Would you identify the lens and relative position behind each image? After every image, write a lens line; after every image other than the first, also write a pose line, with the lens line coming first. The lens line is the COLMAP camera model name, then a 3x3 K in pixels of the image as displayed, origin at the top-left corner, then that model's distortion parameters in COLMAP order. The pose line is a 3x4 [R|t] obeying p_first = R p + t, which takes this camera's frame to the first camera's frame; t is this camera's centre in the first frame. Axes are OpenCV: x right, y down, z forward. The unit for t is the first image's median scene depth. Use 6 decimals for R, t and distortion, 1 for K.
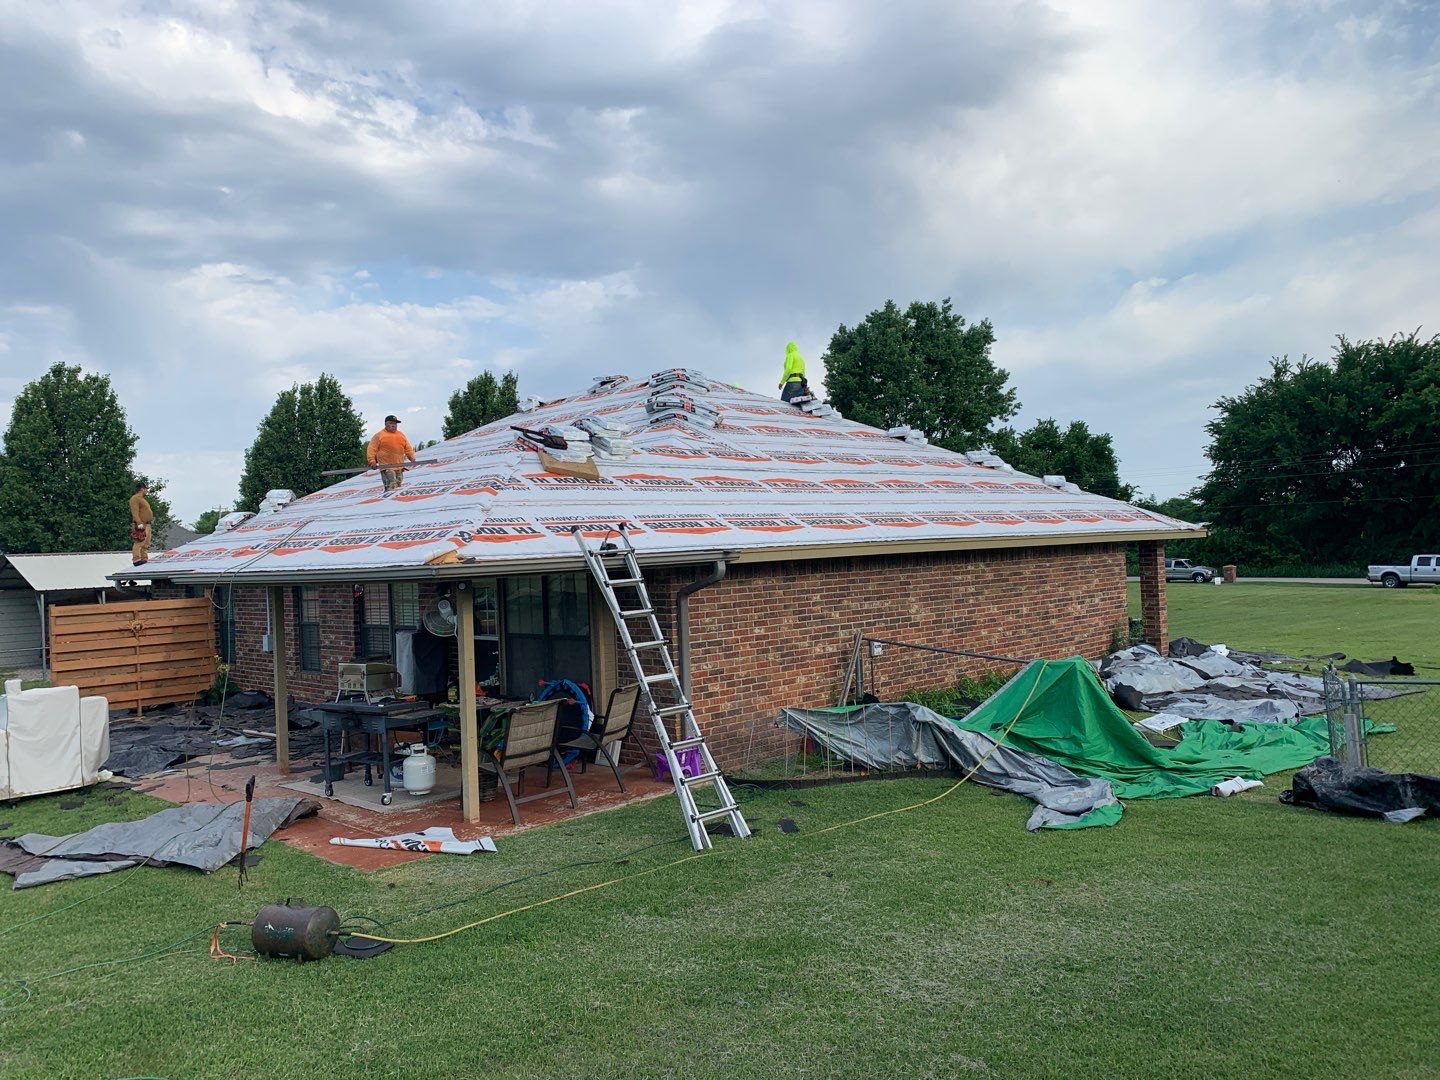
lens RADIAL K [[1140.4, 0, 718.7], [0, 1140.4, 504.2], [0, 0, 1]] dist [0.153490, -0.258700]
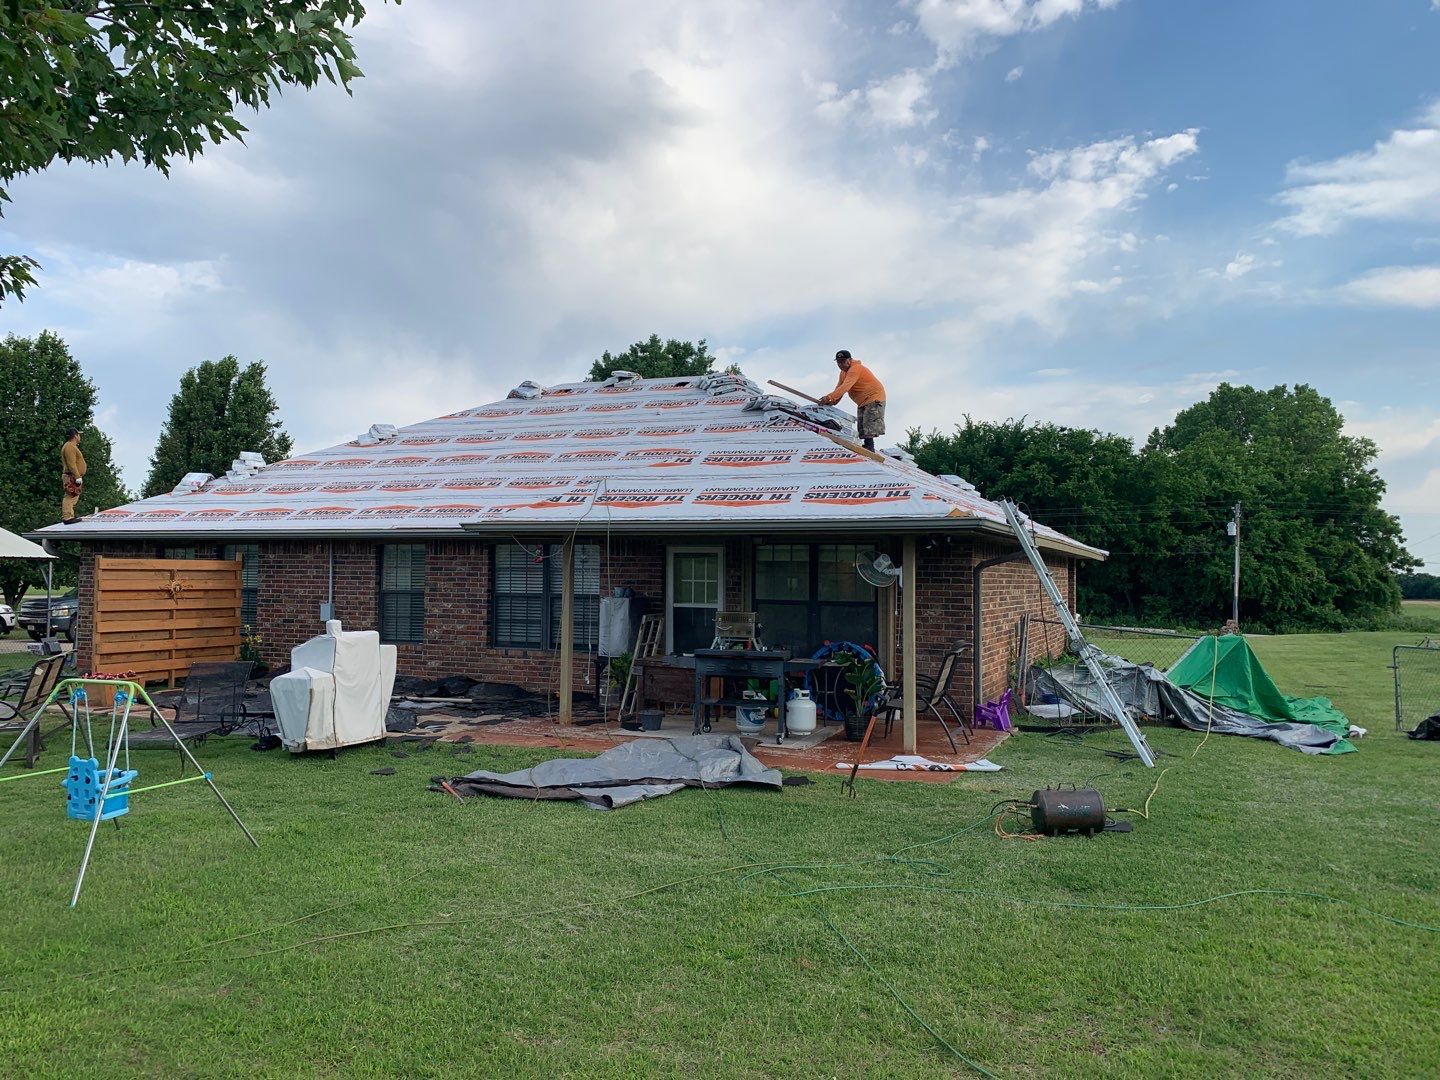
lens RADIAL K [[1154.0, 0, 719.6], [0, 1154.0, 496.7], [0, 0, 1]] dist [0.024406, -0.011204]
pose [[0.923340, 0.079418, 0.375681, -0.507843], [-0.064660, 0.996565, -0.051751, 0.061408], [-0.378500, 0.023493, 0.925303, 0.025115]]
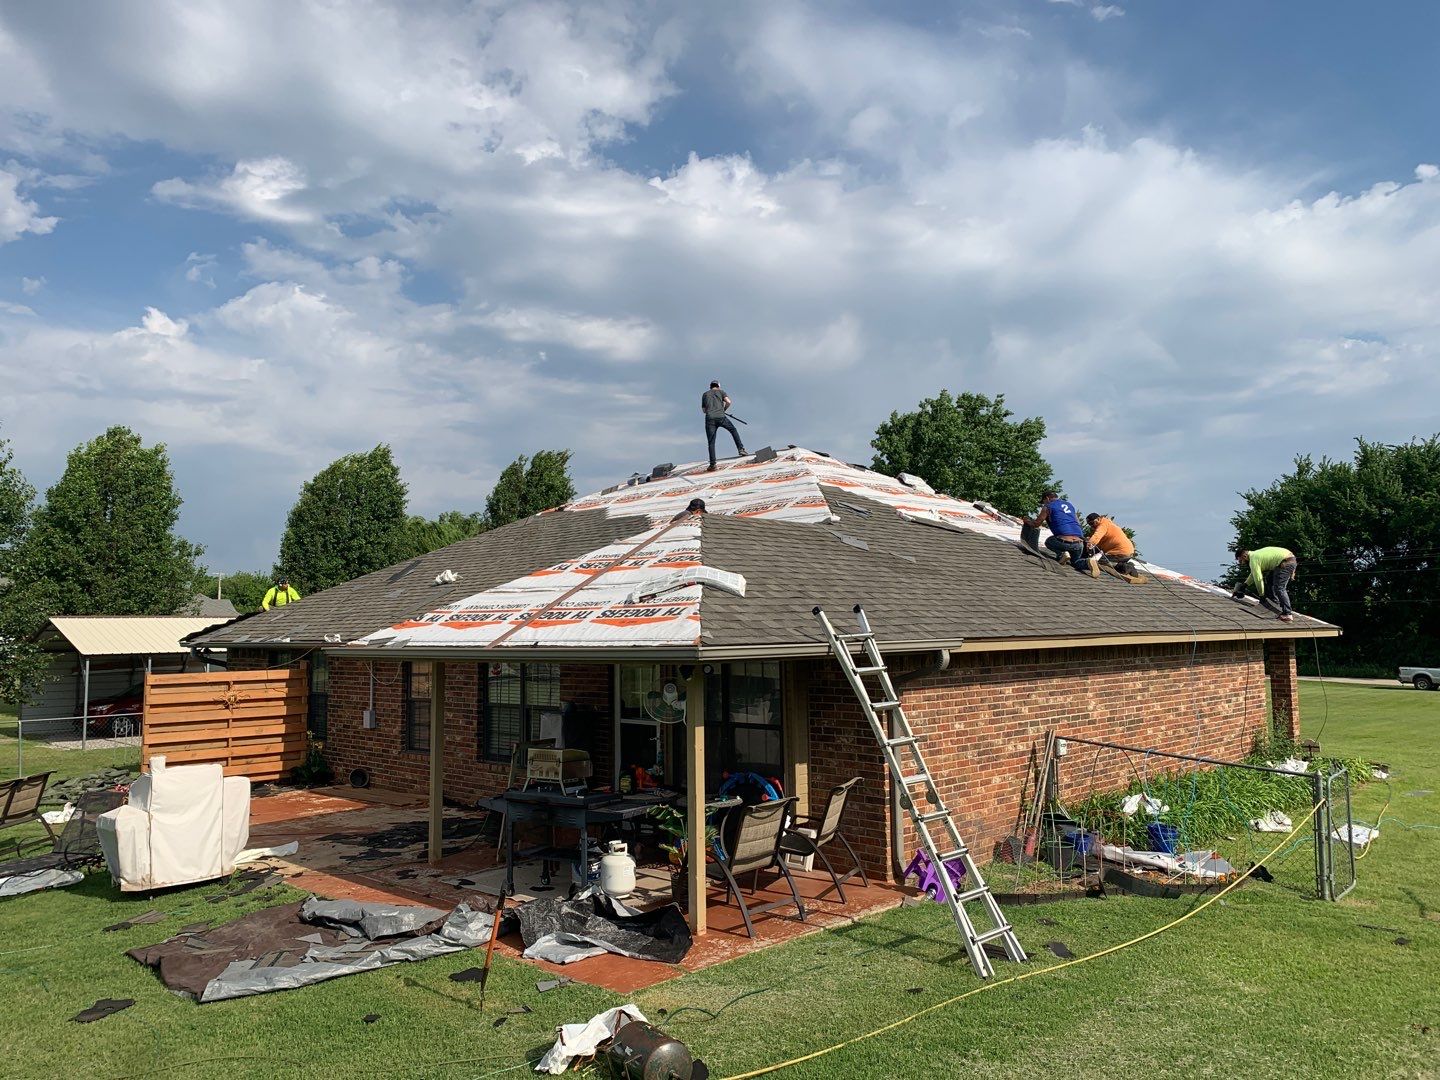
lens RADIAL K [[1152.9, 0, 739.2], [0, 1152.9, 499.9], [0, 0, 1]] dist [0.072596, -0.114782]
pose [[0.999044, 0.032937, 0.028744, -0.135745], [-0.030786, 0.996908, -0.072297, 0.001107], [-0.031036, 0.071343, 0.996969, 0.043299]]
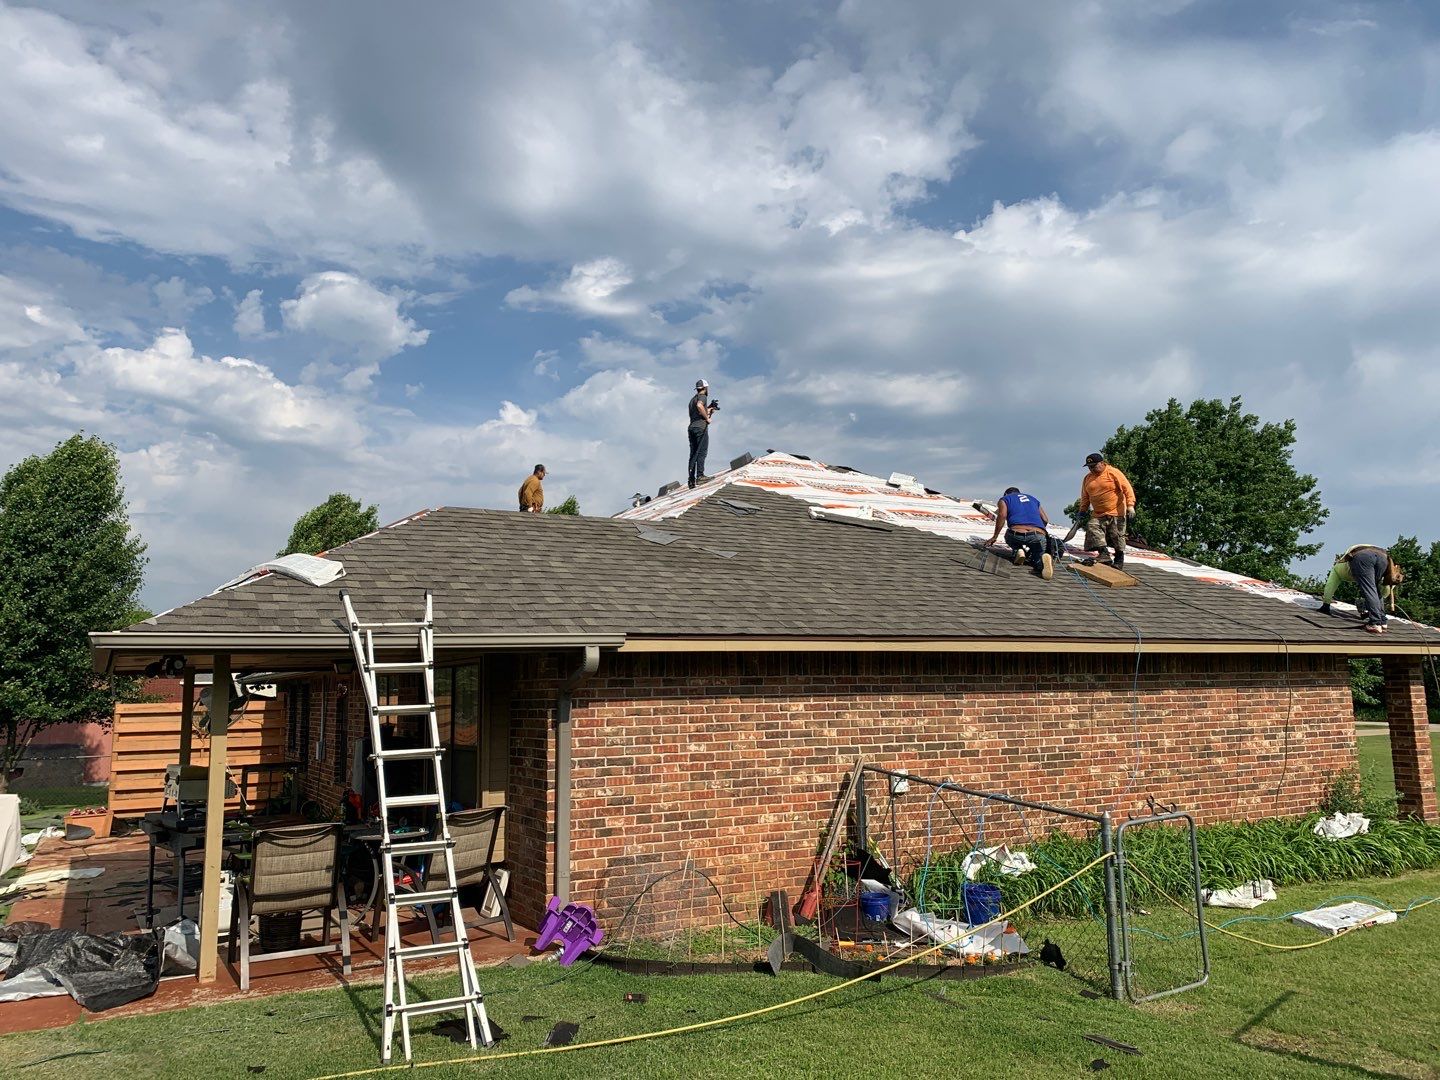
lens RADIAL K [[1144.3, 0, 721.6], [0, 1144.3, 495.3], [0, 0, 1]] dist [0.059750, -0.112513]
pose [[0.960934, -0.022452, -0.275866, 0.202363], [-0.011998, 0.992388, -0.122563, 0.029390], [0.276518, 0.121085, 0.953350, 0.205966]]
